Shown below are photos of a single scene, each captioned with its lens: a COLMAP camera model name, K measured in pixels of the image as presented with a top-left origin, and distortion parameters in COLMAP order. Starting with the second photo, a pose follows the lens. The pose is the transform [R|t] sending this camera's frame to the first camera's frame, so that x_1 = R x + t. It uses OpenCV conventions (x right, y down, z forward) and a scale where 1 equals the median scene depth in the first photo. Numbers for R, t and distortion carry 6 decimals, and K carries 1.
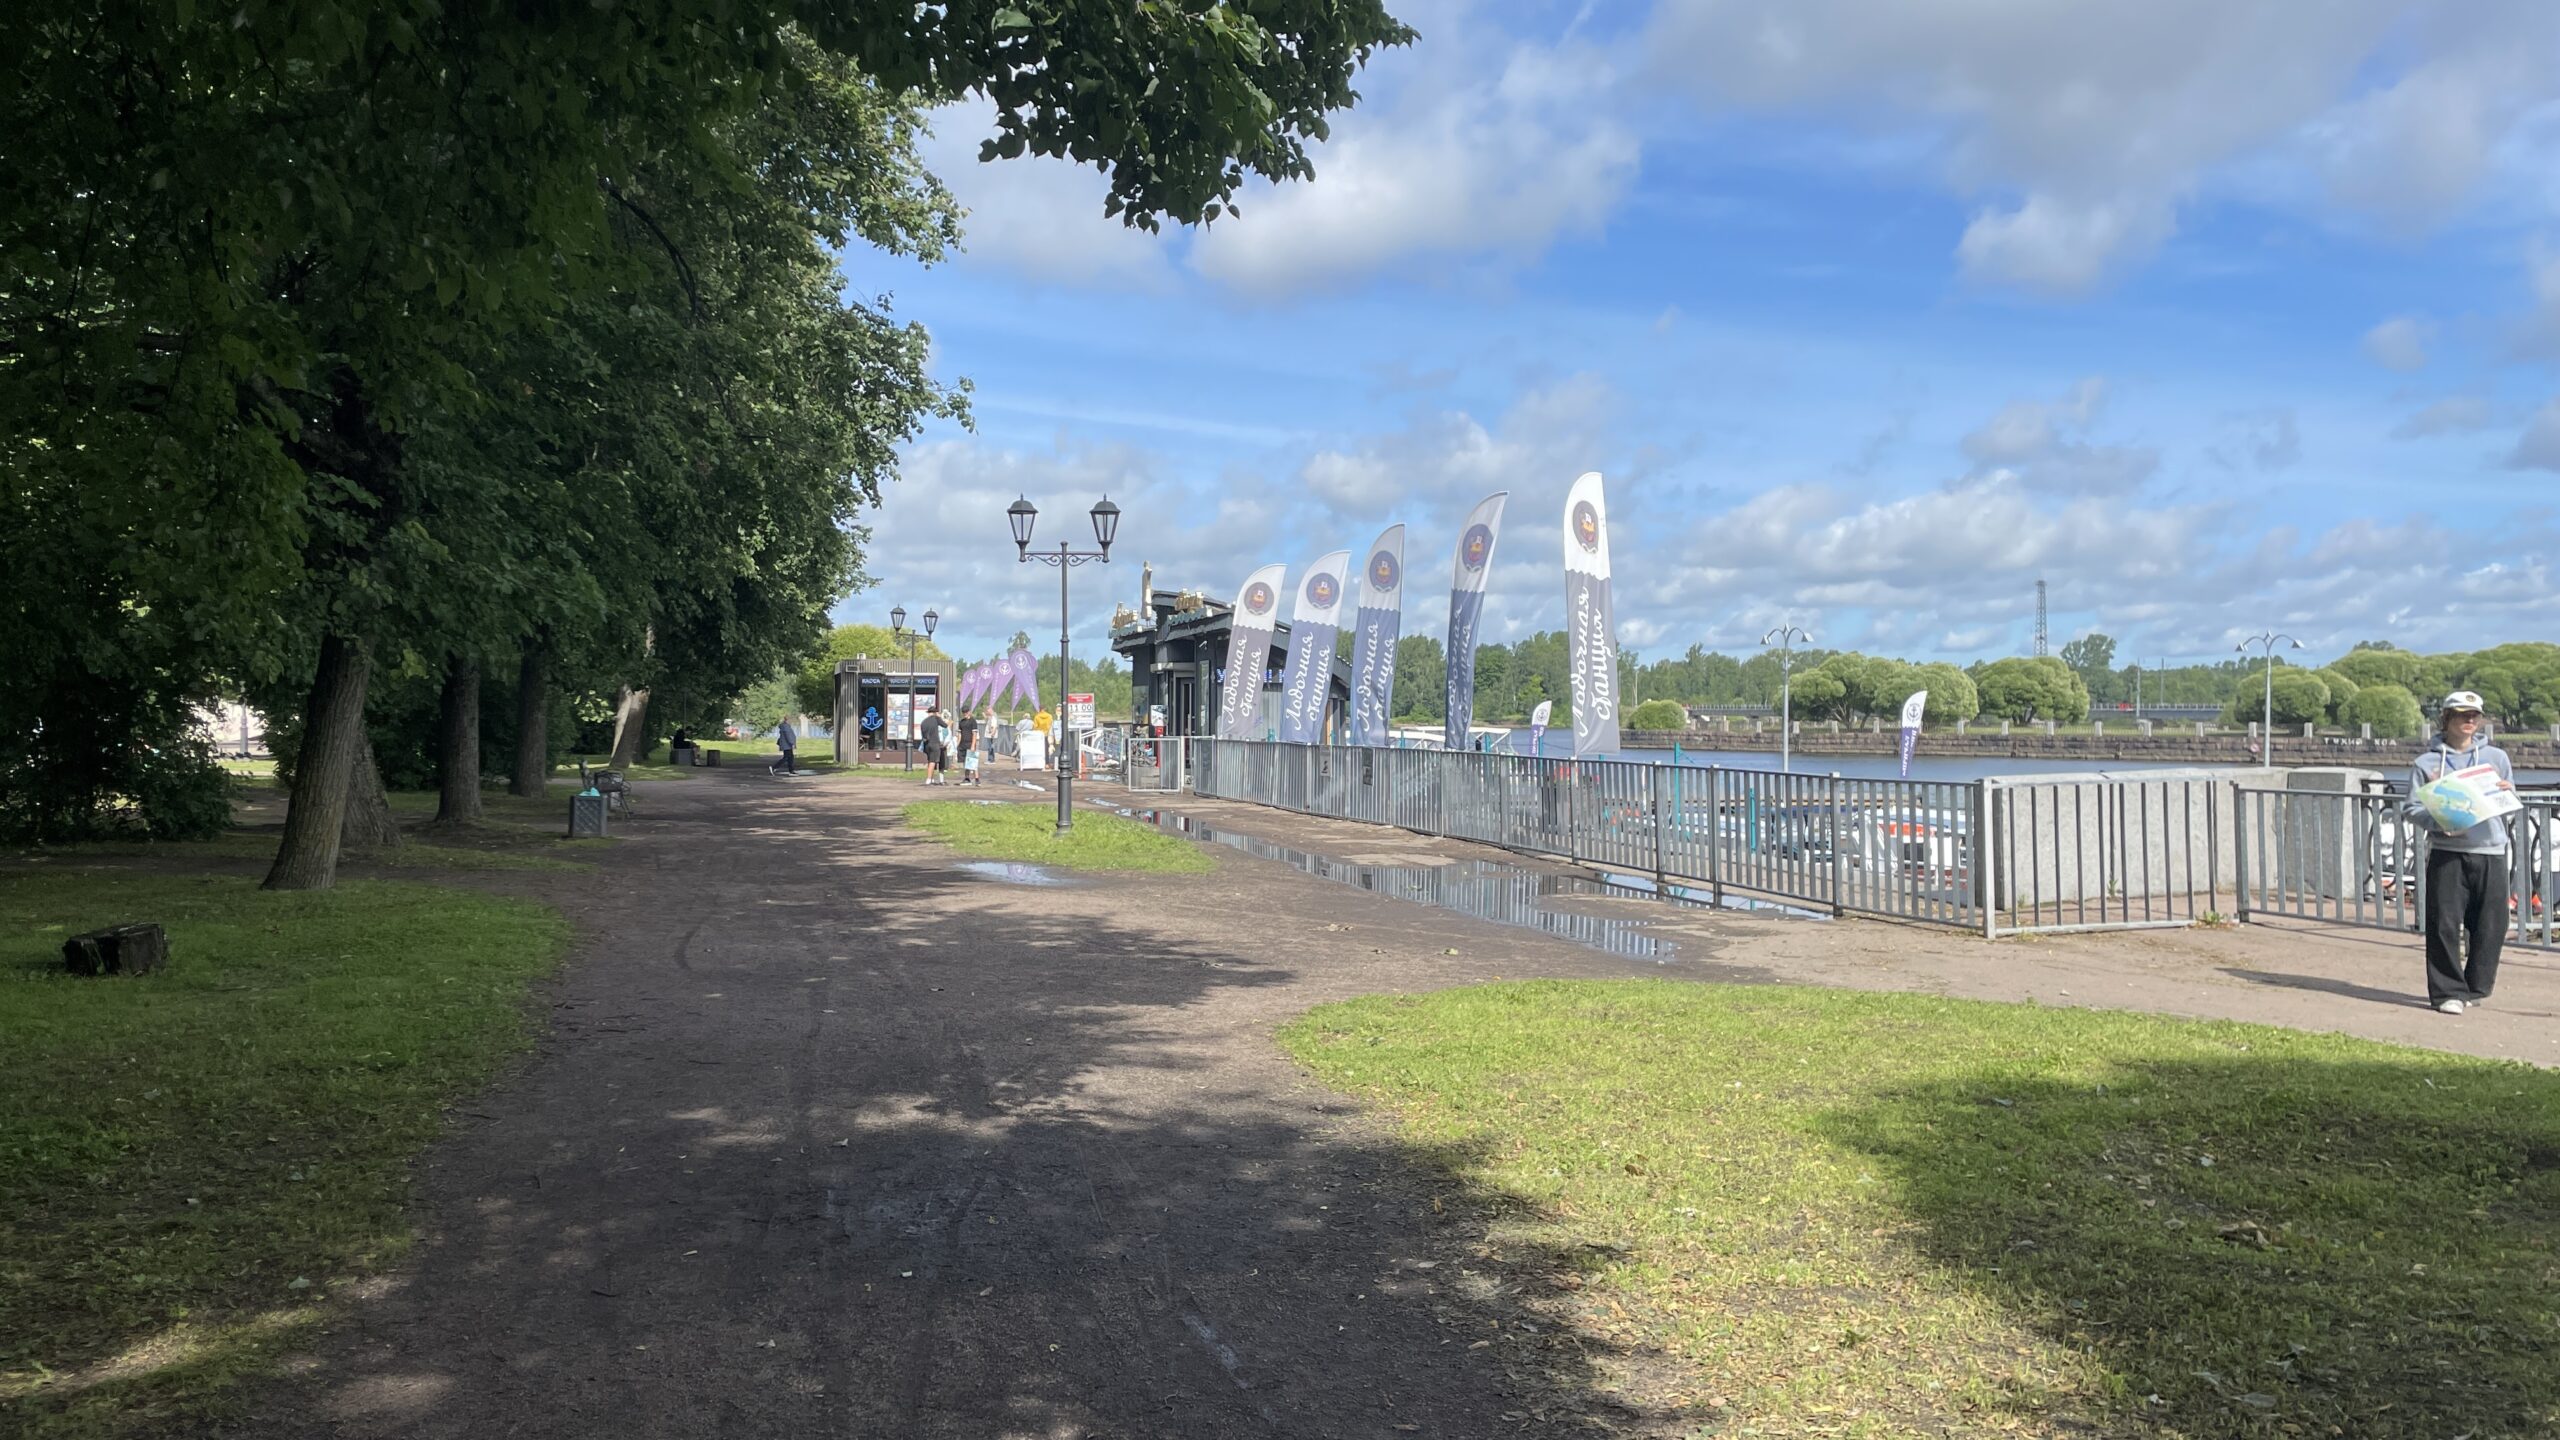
lens RADIAL K [[1905.1, 0, 1277.3], [0, 1905.1, 718.9], [0, 0, 1]] dist [0.045681, -0.022753]
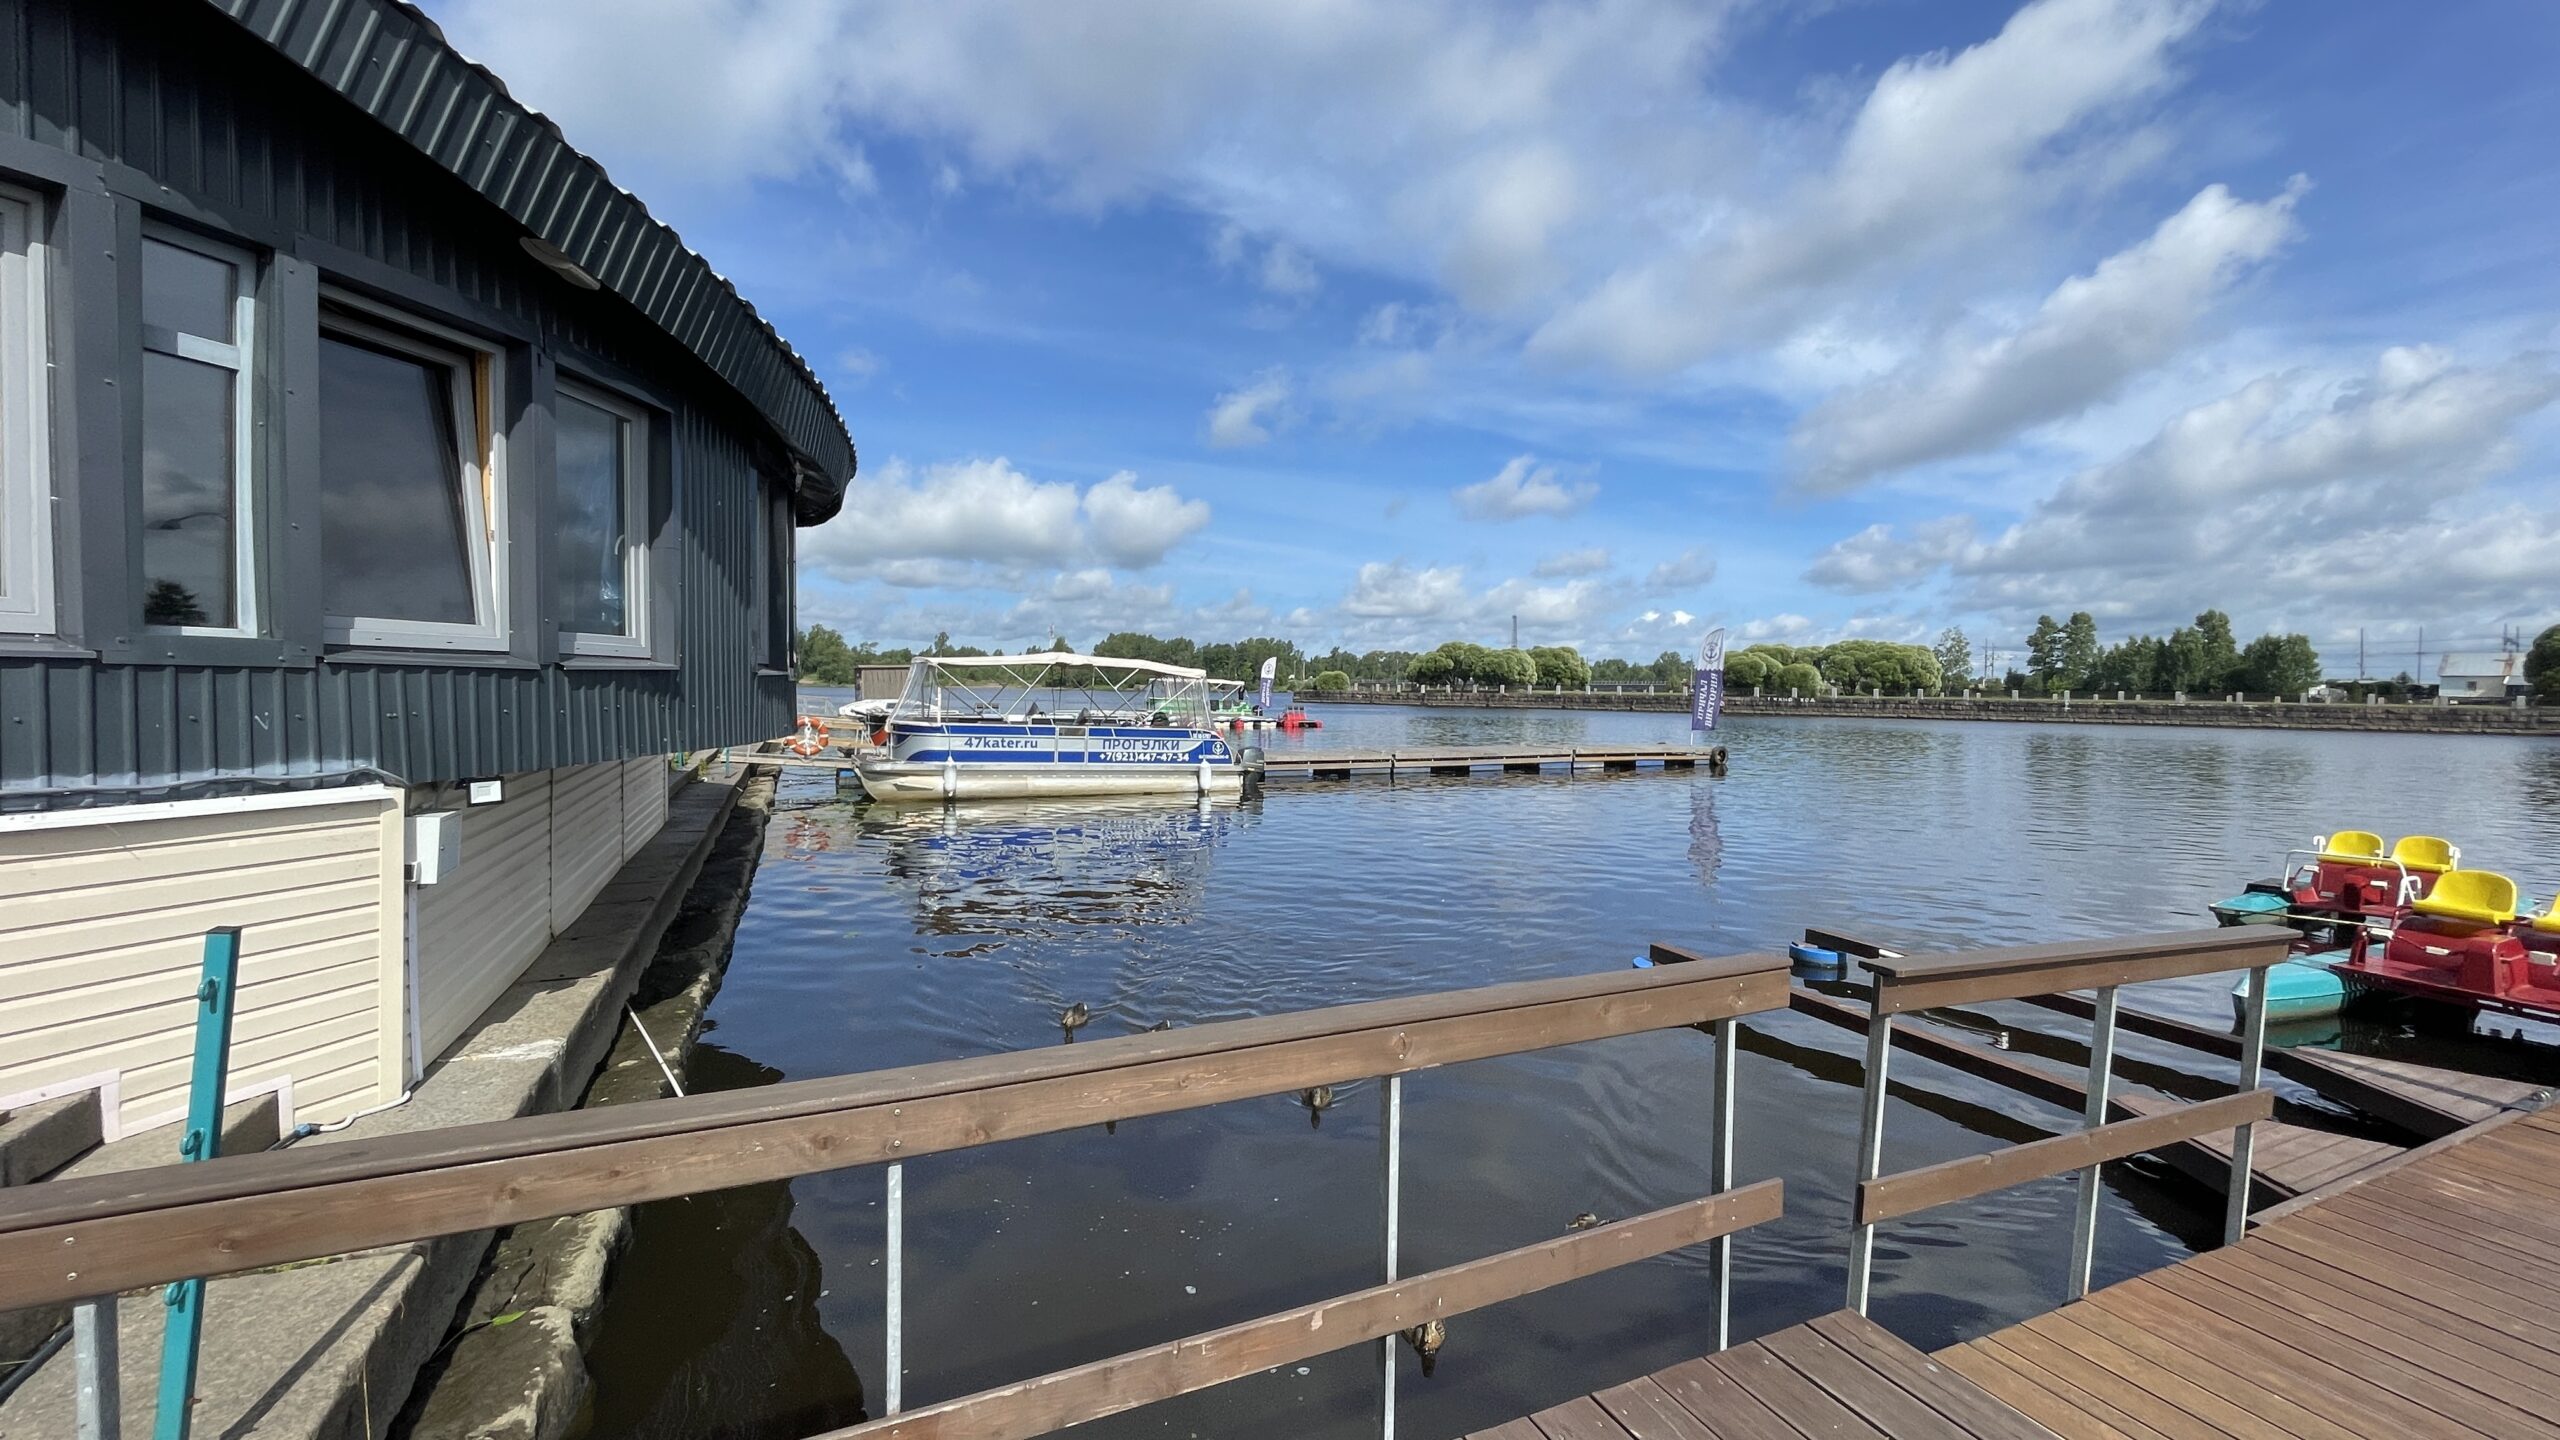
lens RADIAL K [[1023.1, 0, 1300.5], [0, 1023.1, 729.4], [0, 0, 1]] dist [-0.001193, -0.000854]
pose [[0.981394, 0.001747, 0.191996, 0.022763], [-0.009048, 0.999268, 0.037157, 0.007393], [-0.191790, -0.038203, 0.980692, 0.232402]]
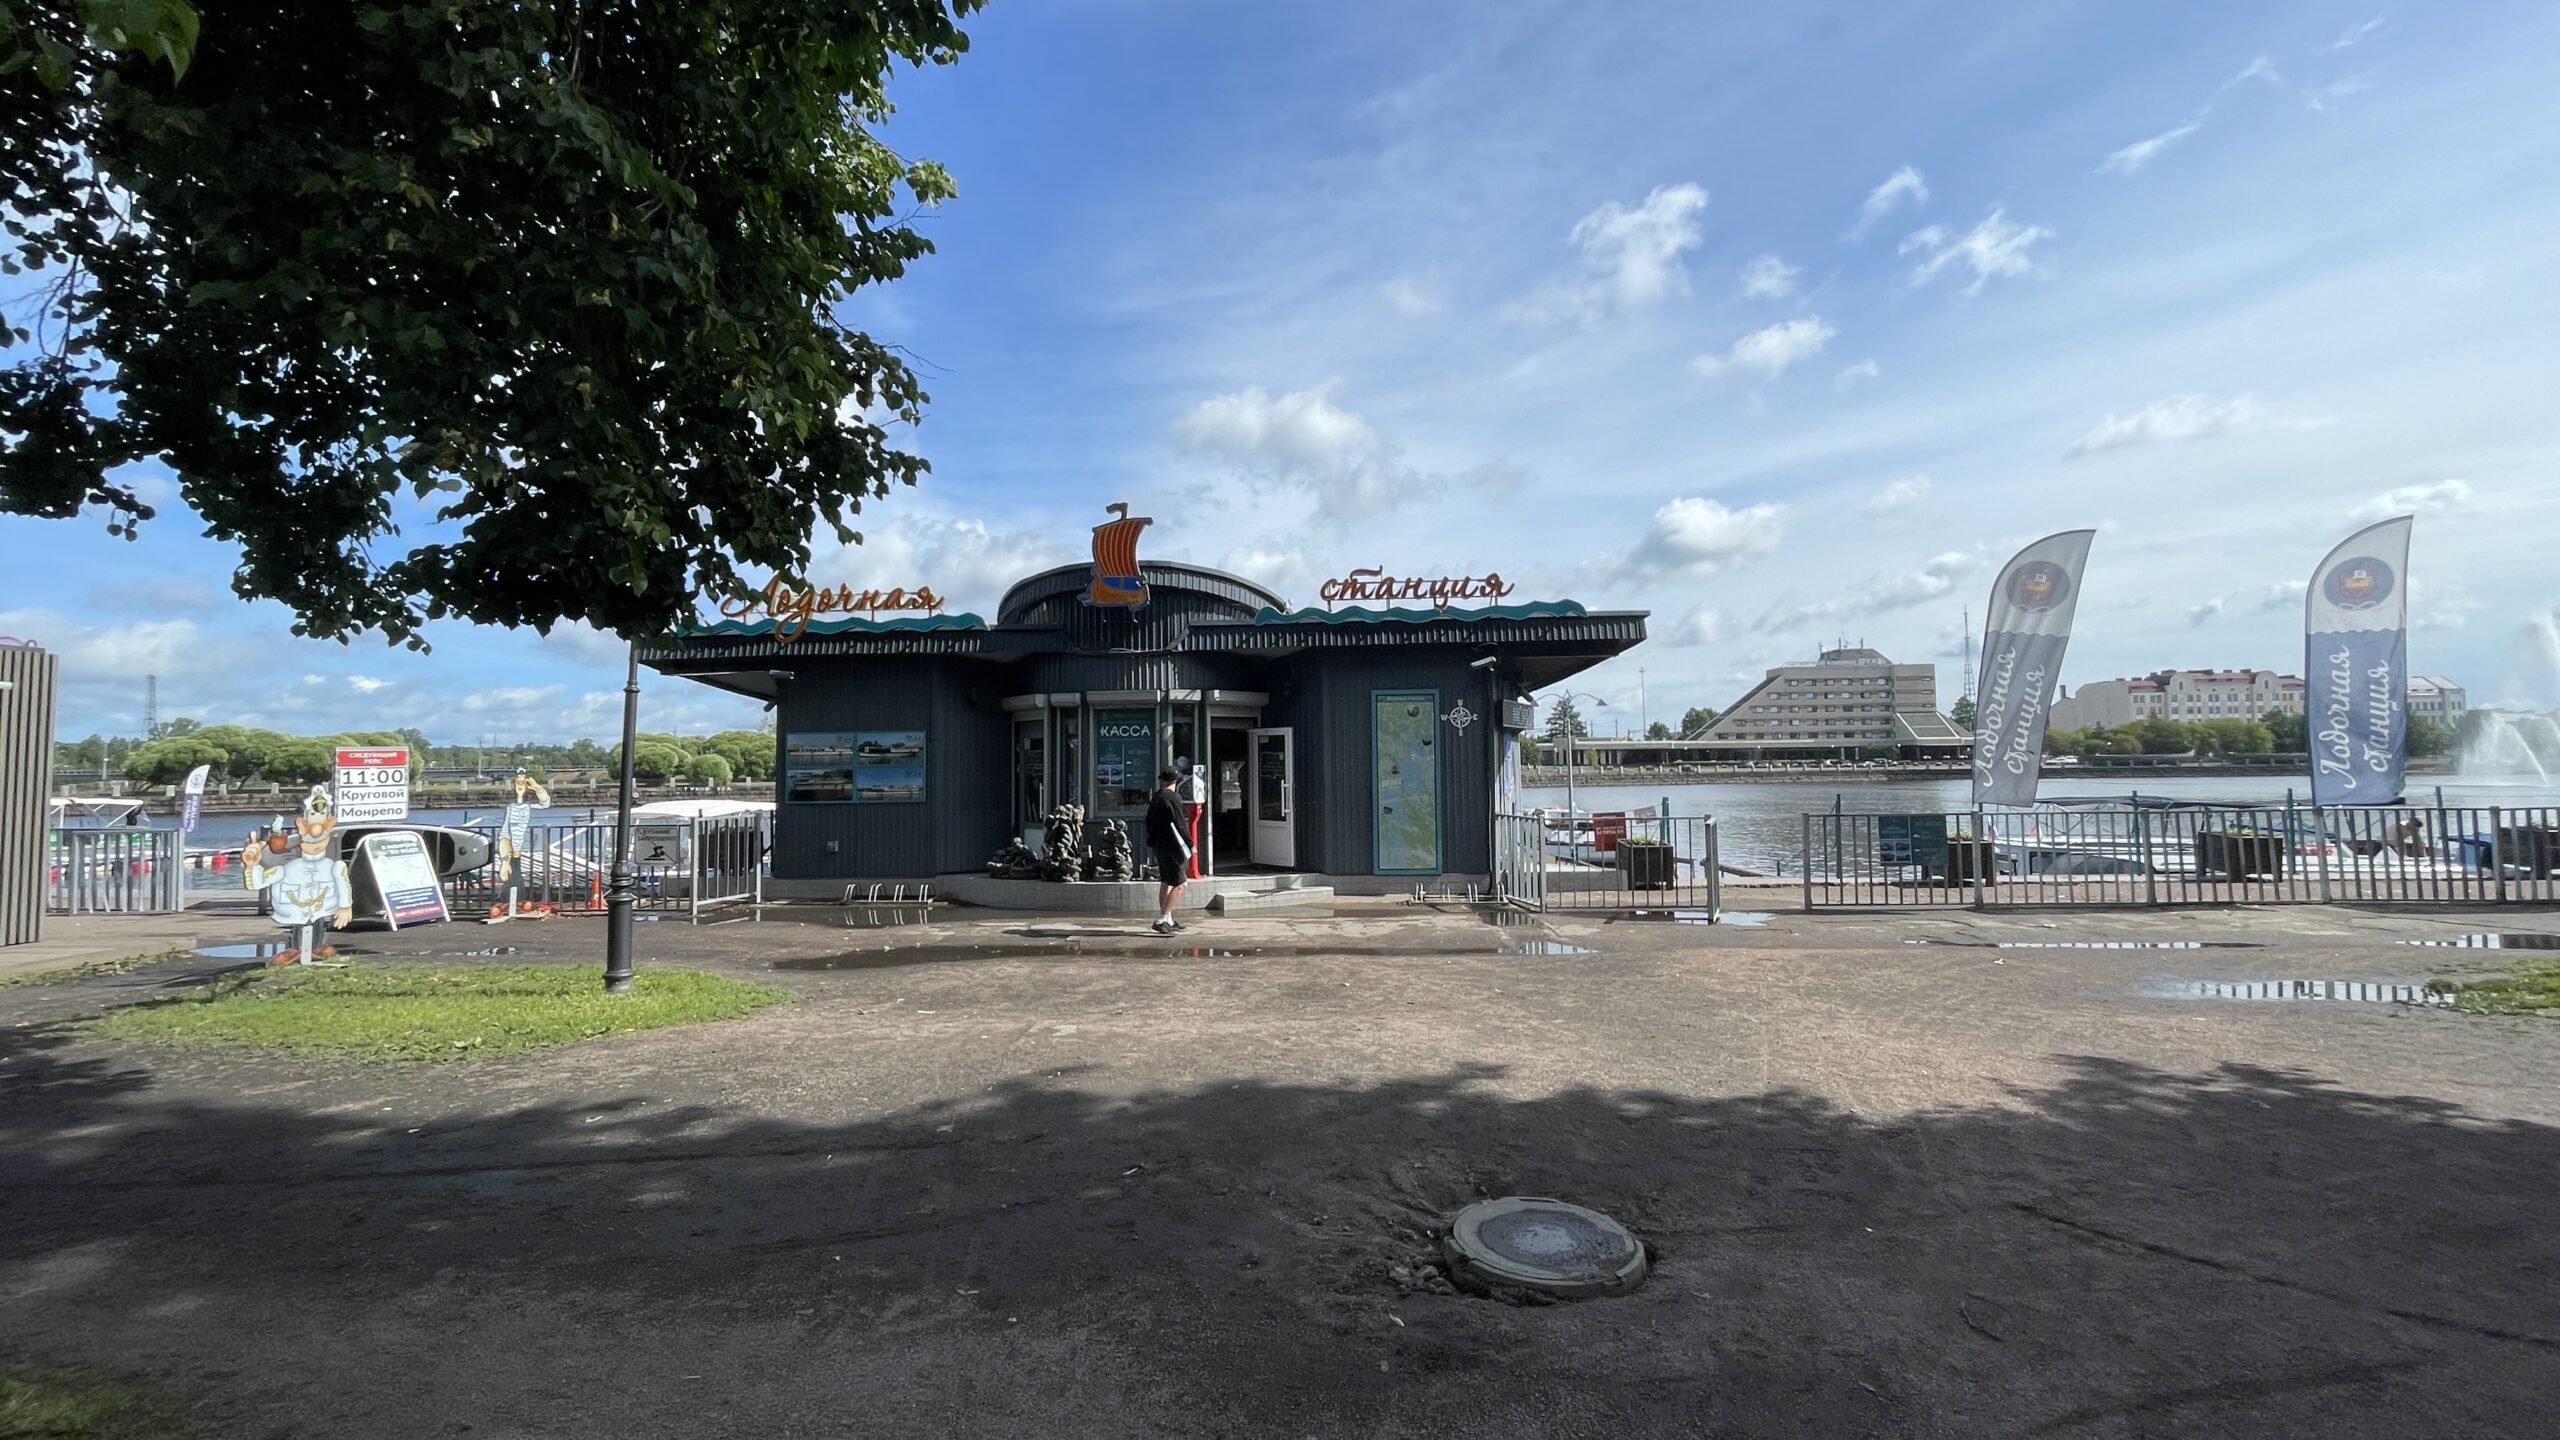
lens RADIAL K [[1023.1, 0, 1273.5], [0, 1023.1, 732.7], [0, 0, 1]] dist [-0.001193, -0.000854]
pose [[0.295357, 0.024794, 0.955065, -0.096454], [0.015096, 0.999417, -0.030614, -0.001439], [-0.955268, 0.023460, 0.294810, 0.243748]]
